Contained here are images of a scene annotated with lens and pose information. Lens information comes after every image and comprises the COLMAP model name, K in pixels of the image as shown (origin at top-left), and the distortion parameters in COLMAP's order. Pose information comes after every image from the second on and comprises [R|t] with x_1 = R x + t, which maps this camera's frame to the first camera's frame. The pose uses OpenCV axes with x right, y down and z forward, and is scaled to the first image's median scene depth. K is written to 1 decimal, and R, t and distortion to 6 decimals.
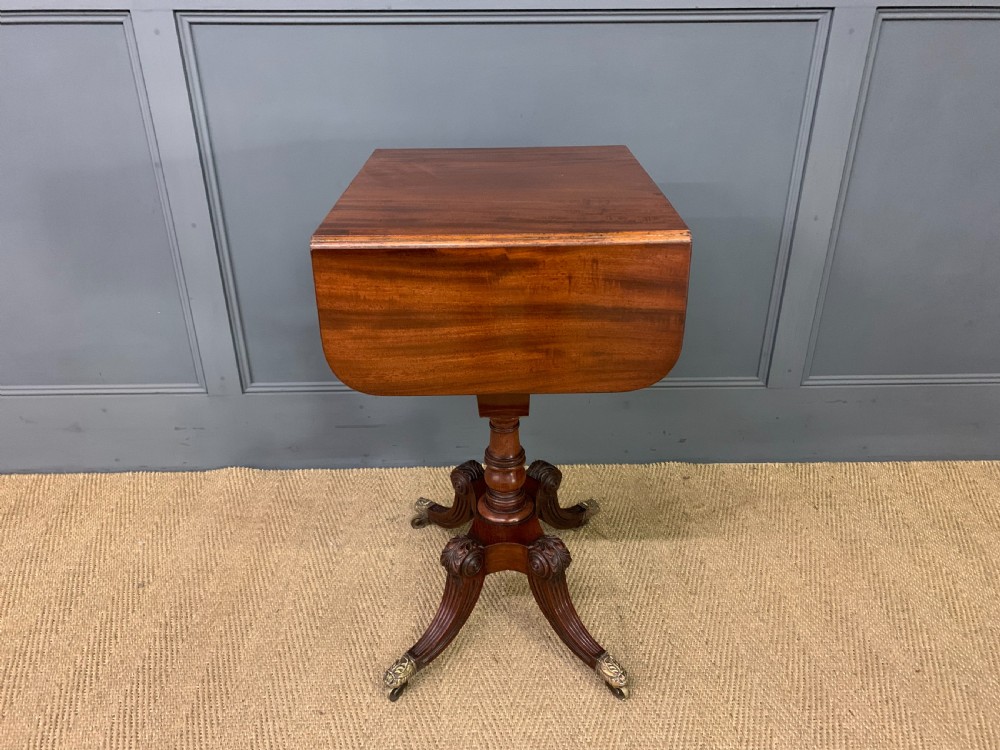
lens RADIAL K [[758.8, 0, 502.0], [0, 758.8, 369.5], [0, 0, 1]] dist [0.003906, 0.006862]
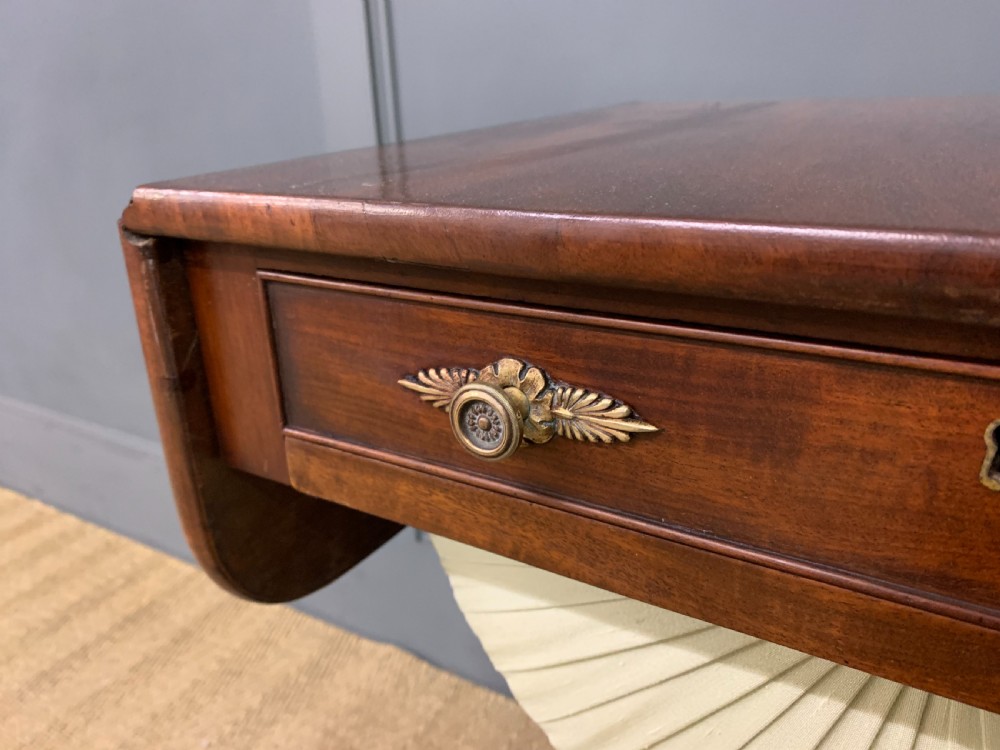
lens RADIAL K [[758.8, 0, 491.8], [0, 758.8, 368.6], [0, 0, 1]] dist [0.003906, 0.006862]
pose [[0.835709, 0.154866, -0.526885, 0.018667], [-0.208908, 0.976936, -0.044206, -0.108065], [0.507887, 0.147013, 0.848786, 0.553637]]
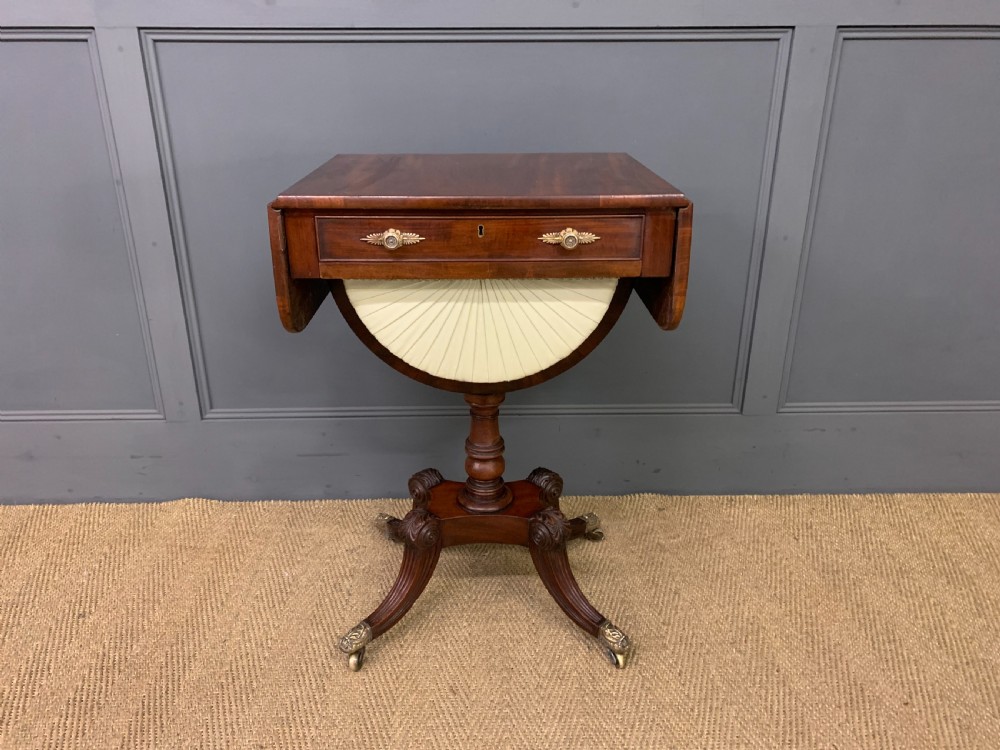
lens RADIAL K [[758.8, 0, 491.7], [0, 758.8, 375.3], [0, 0, 1]] dist [0.003906, 0.006862]
pose [[0.999999, 0.000755, -0.000951, 0.034452], [-0.000832, 0.996508, -0.083499, 0.063620], [0.000885, 0.083499, 0.996507, 0.033224]]
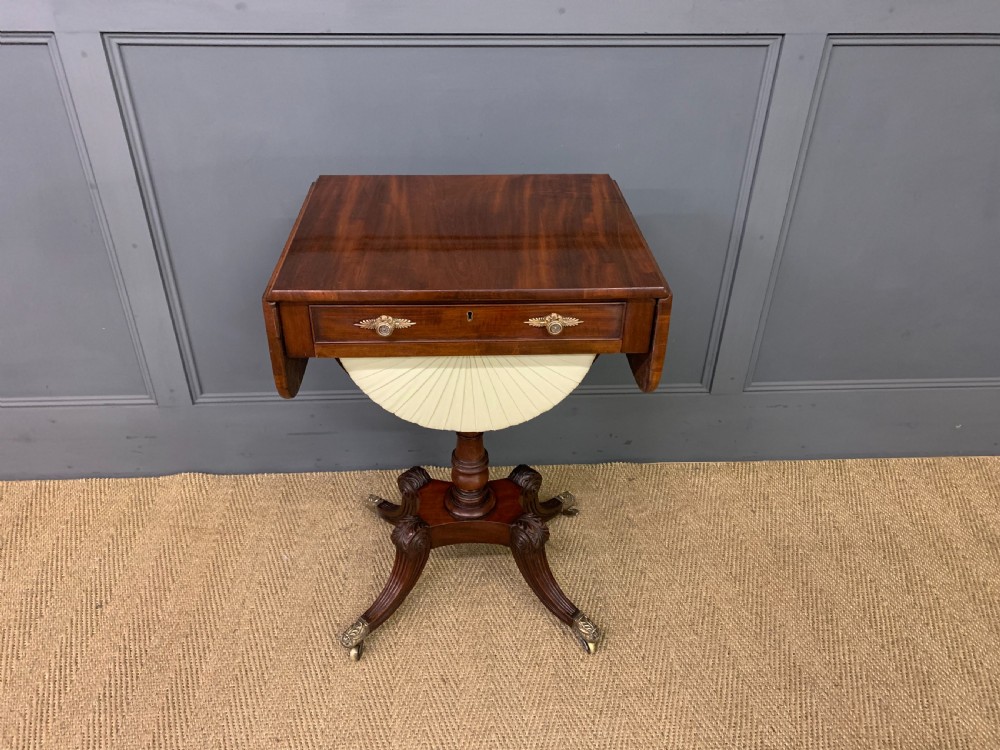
lens RADIAL K [[758.8, 0, 489.7], [0, 758.8, 361.8], [0, 0, 1]] dist [0.003906, 0.006862]
pose [[0.999418, -0.005254, 0.033711, 0.019066], [0.001808, 0.994839, 0.101446, -0.144067], [-0.034070, -0.101326, 0.994270, -0.005603]]
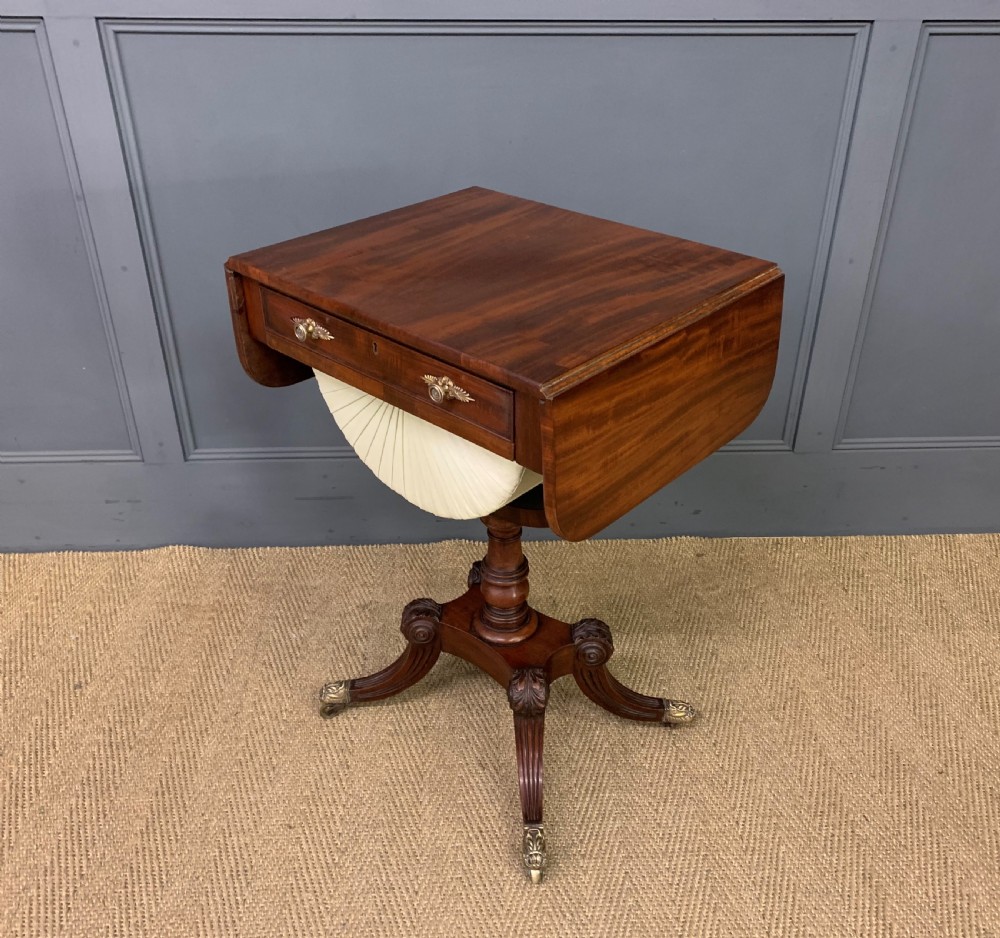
lens RADIAL K [[955.4, 0, 518.2], [0, 955.4, 457.1], [0, 0, 1]] dist [0.009207, 0.000000]
pose [[0.999611, -0.002899, 0.027756, 0.003735], [0.000848, 0.997285, 0.073627, -0.059947], [-0.027894, -0.073575, 0.996900, -0.096009]]
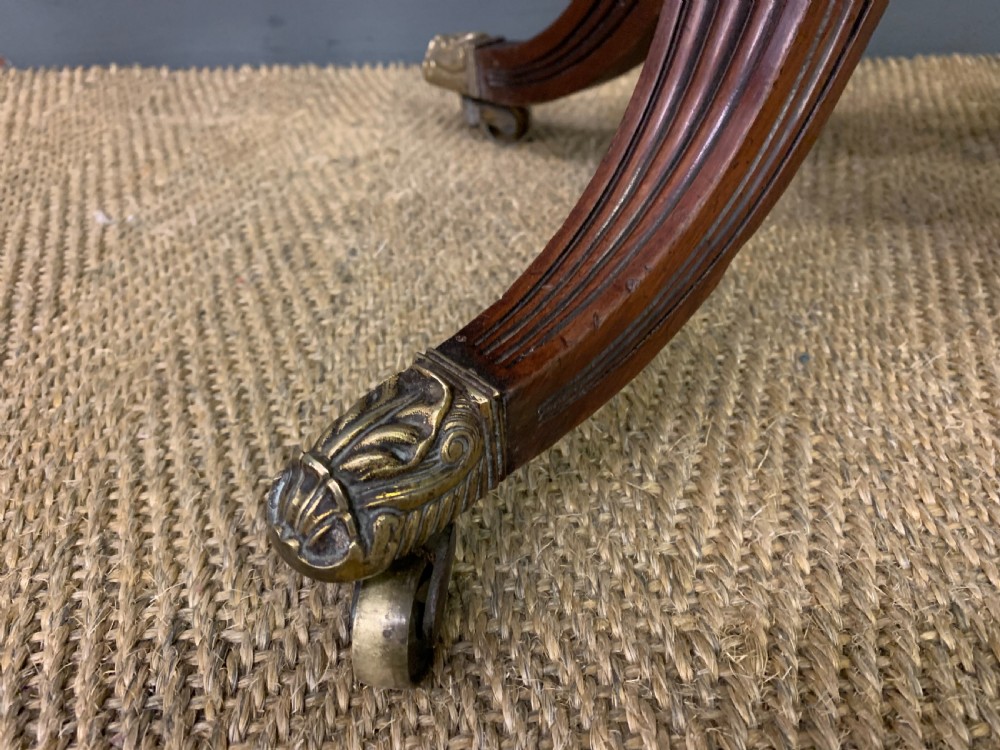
lens RADIAL K [[758.8, 0, 496.3], [0, 758.8, 379.2], [0, 0, 1]] dist [0.003906, 0.006862]
pose [[0.999979, -0.002343, -0.006100, -0.100598], [0.003310, 0.986502, 0.163714, 0.252808], [0.005634, -0.163730, 0.986489, 0.788093]]
